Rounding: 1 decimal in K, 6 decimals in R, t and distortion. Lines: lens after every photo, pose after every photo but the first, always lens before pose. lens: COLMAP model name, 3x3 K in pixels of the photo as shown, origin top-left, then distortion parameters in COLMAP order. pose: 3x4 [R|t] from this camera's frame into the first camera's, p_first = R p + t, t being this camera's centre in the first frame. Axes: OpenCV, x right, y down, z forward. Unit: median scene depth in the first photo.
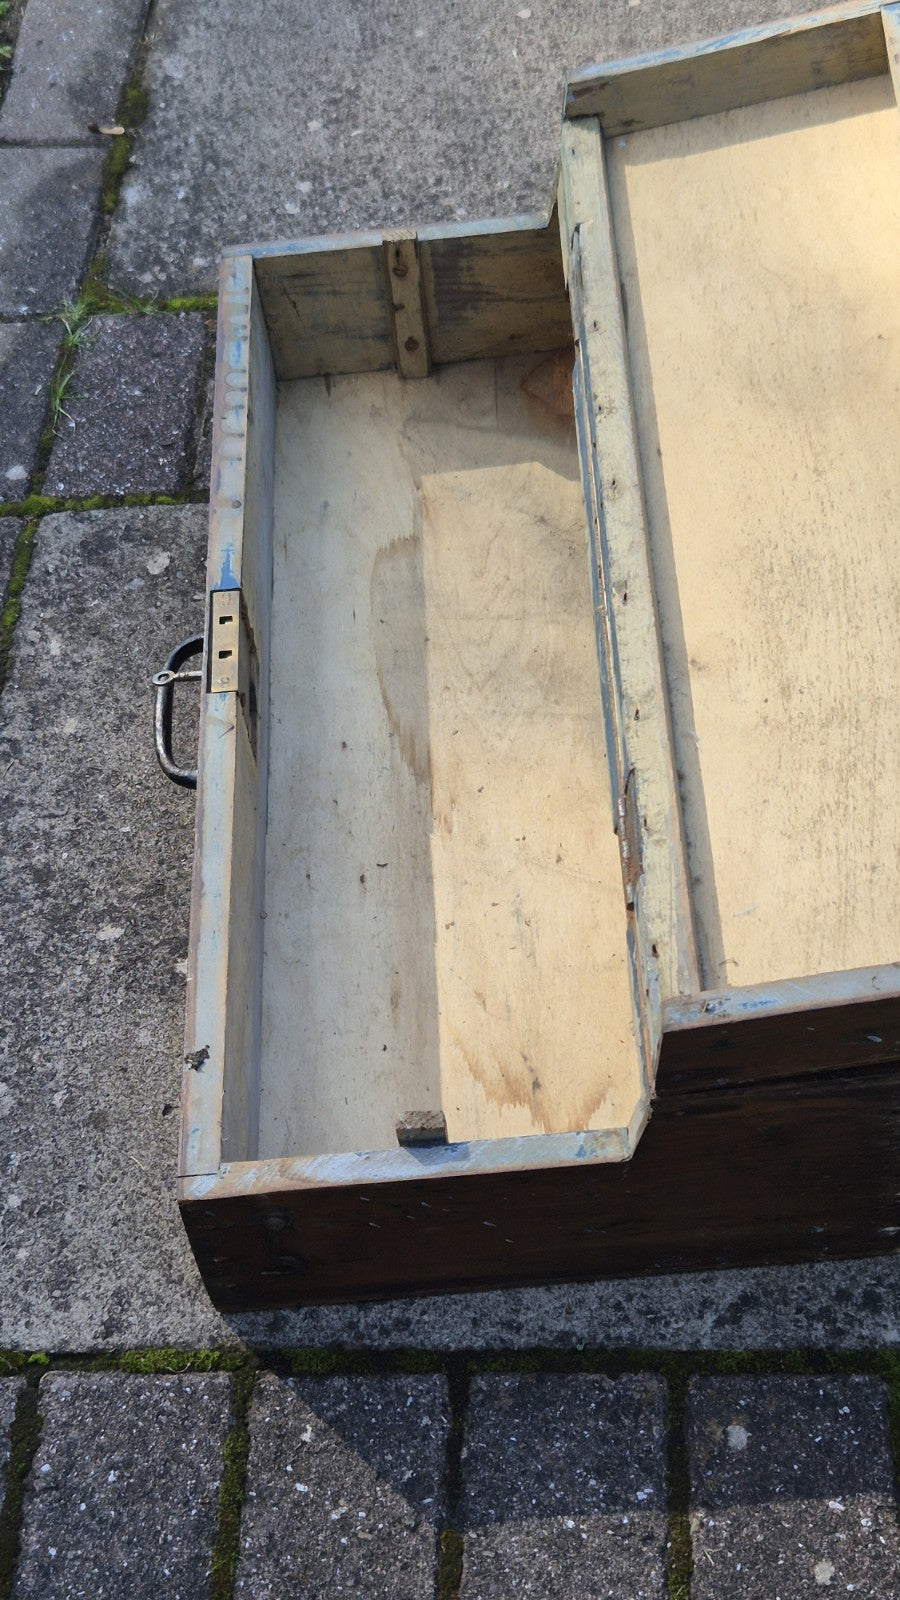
lens RADIAL K [[2447.3, 0, 411.2], [0, 2447.3, 844.2], [0, 0, 1]] dist [0.069095, 0.000000]
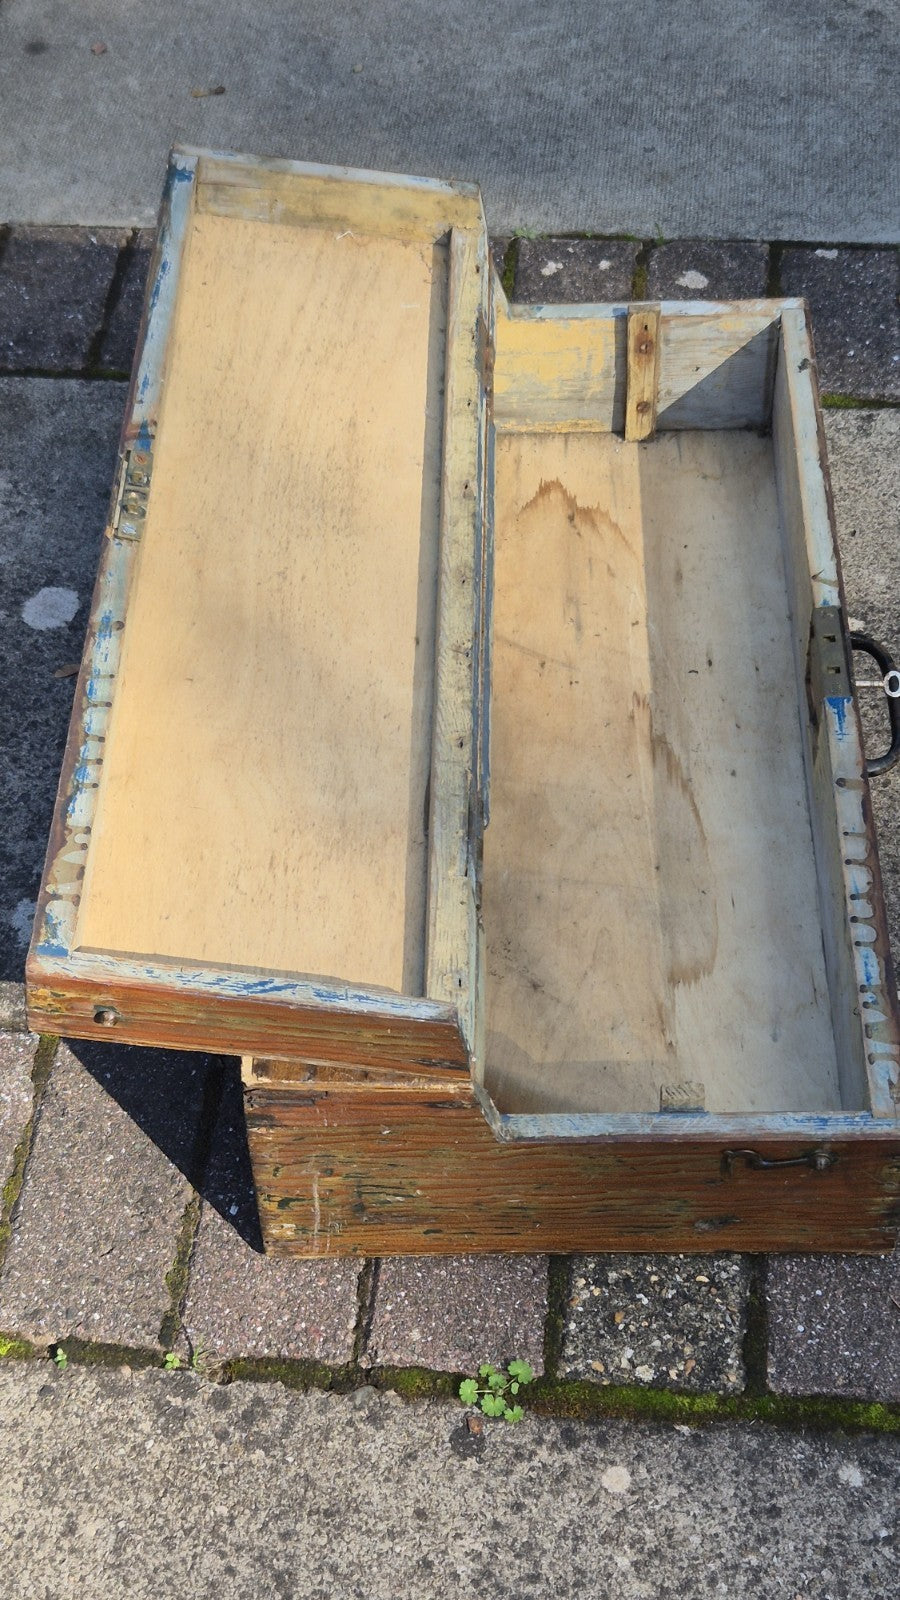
lens RADIAL K [[2447.3, 0, 416.4], [0, 2447.3, 858.5], [0, 0, 1]] dist [0.069095, 0.000000]
pose [[-0.987287, 0.064242, 0.145389, -0.039092], [0.134736, -0.147034, 0.979912, -1.003192], [0.084329, 0.987043, 0.136509, 0.780876]]
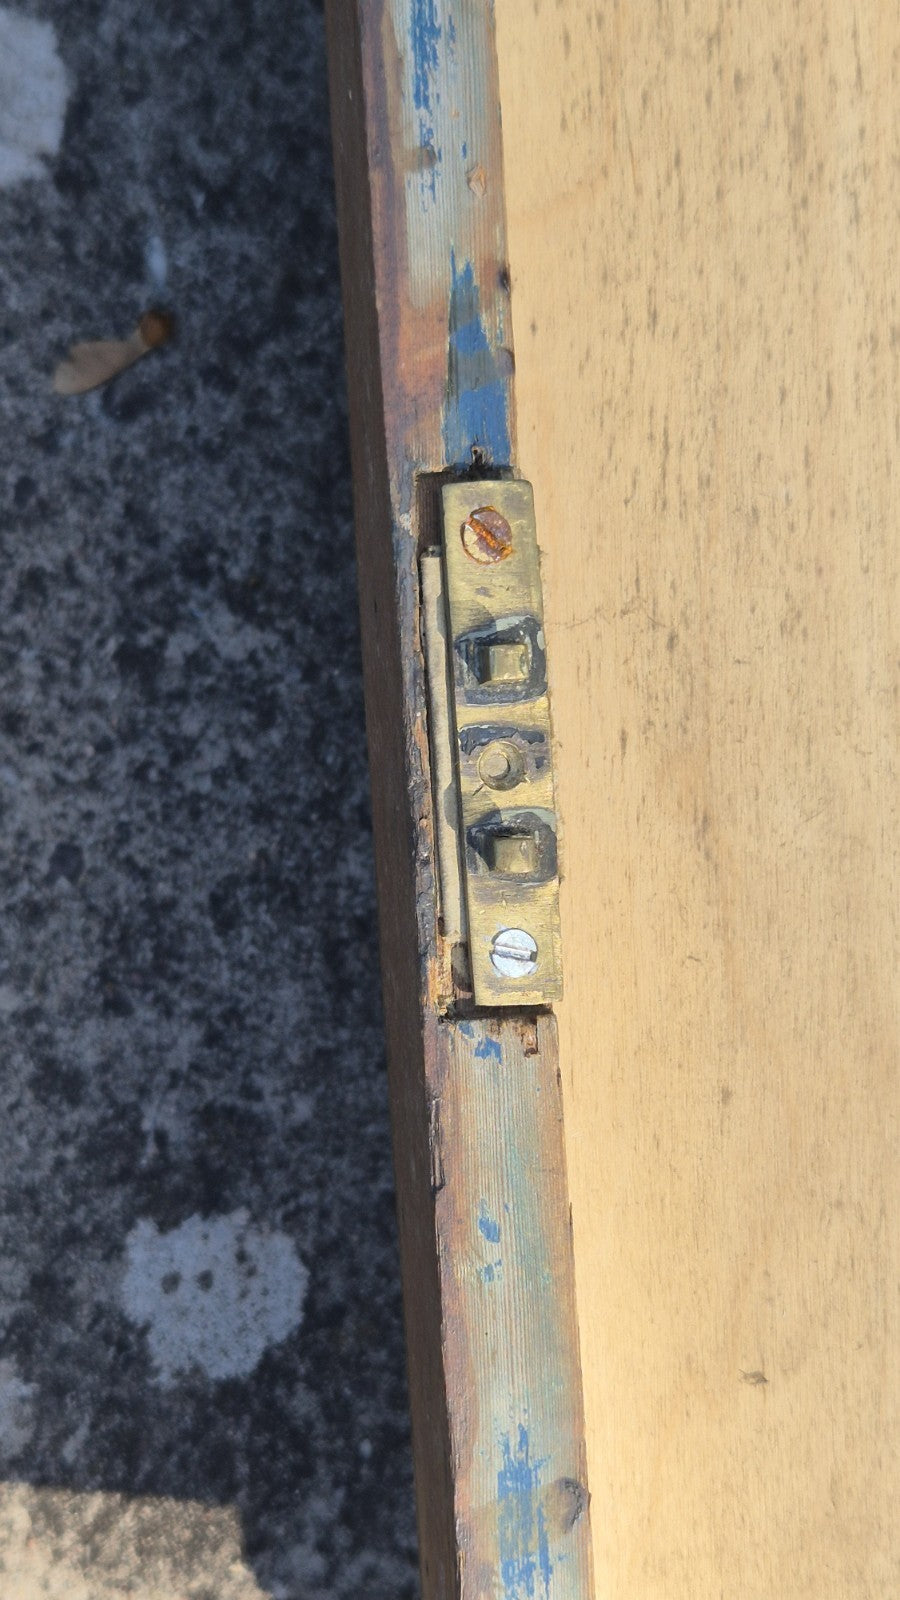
lens RADIAL K [[2447.3, 0, 445.2], [0, 2447.3, 796.7], [0, 0, 1]] dist [0.069095, 0.000000]
pose [[-0.993328, 0.041338, 0.107659, 0.160850], [0.034511, -0.784212, 0.619533, -0.277514], [0.110037, 0.619115, 0.777553, 0.595893]]
